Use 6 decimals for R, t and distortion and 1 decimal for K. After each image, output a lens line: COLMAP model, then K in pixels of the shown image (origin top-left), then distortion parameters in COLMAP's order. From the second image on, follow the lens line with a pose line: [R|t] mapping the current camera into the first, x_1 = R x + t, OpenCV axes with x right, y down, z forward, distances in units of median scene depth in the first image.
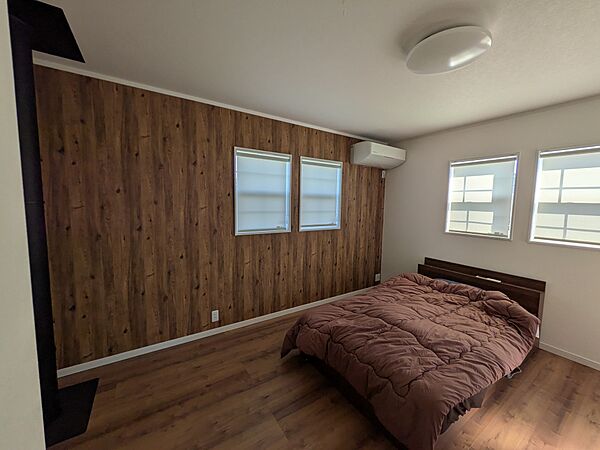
lens RADIAL K [[239.2, 0, 302.2], [0, 239.2, 224.6], [0, 0, 1]] dist [-0.001456, 0.000130]
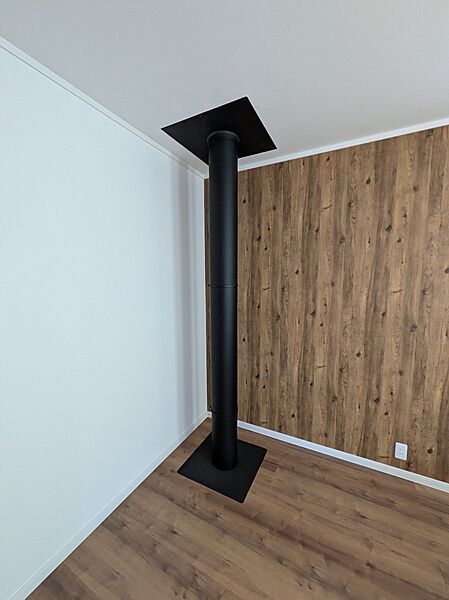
lens RADIAL K [[239.2, 0, 225.8], [0, 239.2, 301.8], [0, 0, 1]] dist [-0.001456, 0.000130]
pose [[0.489340, 0.077525, -0.868640, -0.060439], [-0.062568, 0.996595, 0.053698, -0.051449], [0.869846, 0.028072, 0.492525, 0.257813]]
